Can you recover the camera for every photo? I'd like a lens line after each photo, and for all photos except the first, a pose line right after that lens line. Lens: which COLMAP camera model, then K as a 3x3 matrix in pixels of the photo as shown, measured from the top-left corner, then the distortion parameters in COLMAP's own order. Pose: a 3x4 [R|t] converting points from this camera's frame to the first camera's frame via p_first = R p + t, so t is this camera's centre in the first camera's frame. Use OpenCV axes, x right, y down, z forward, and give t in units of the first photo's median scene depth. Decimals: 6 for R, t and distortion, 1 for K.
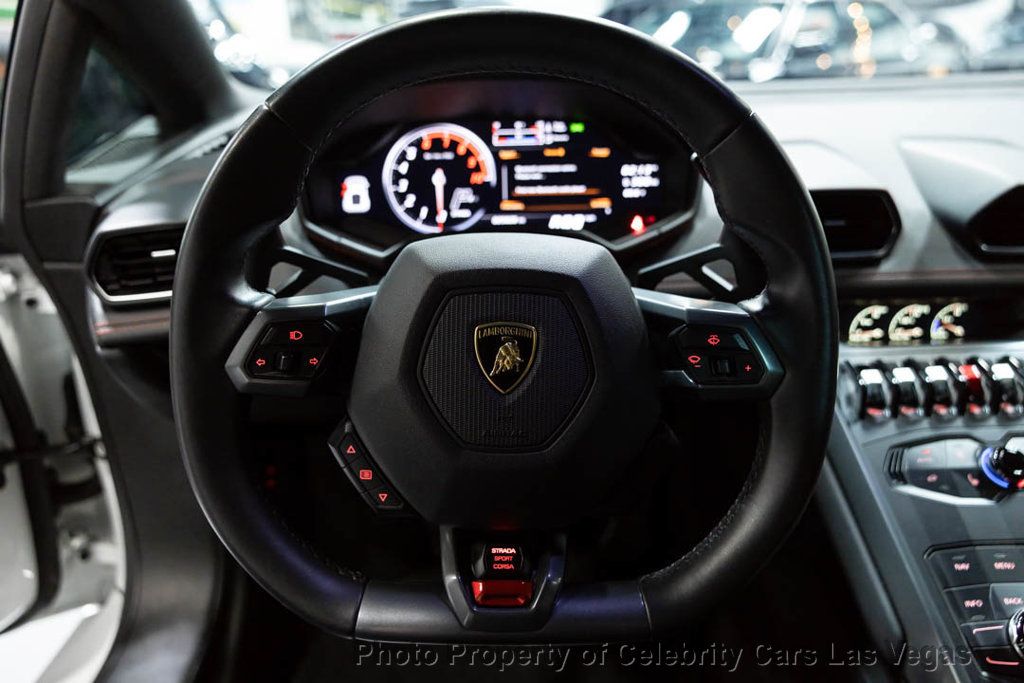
lens RADIAL K [[743.9, 0, 515.3], [0, 743.9, 341.8], [0, 0, 1]] dist [-0.016473, 0.004541]
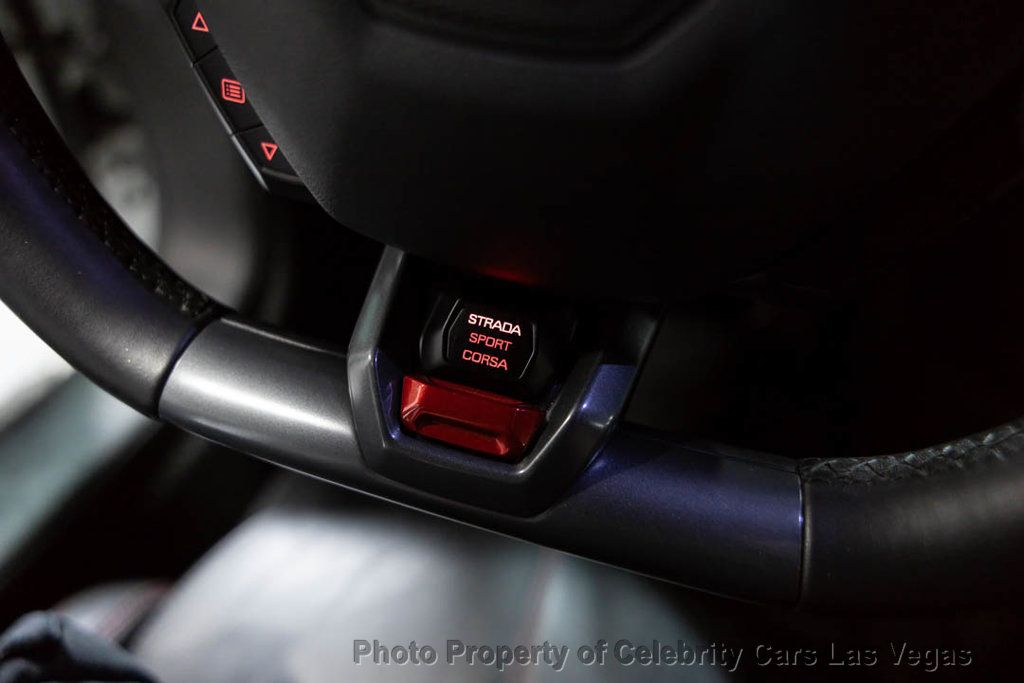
lens RADIAL K [[741.4, 0, 508.6], [0, 741.4, 338.6], [0, 0, 1]] dist [0.015136, 0.000903]
pose [[0.943921, 0.234553, -0.232374, 0.070382], [-0.146503, 0.928262, 0.341858, 0.110024], [0.295888, -0.288643, 0.910569, 0.472839]]
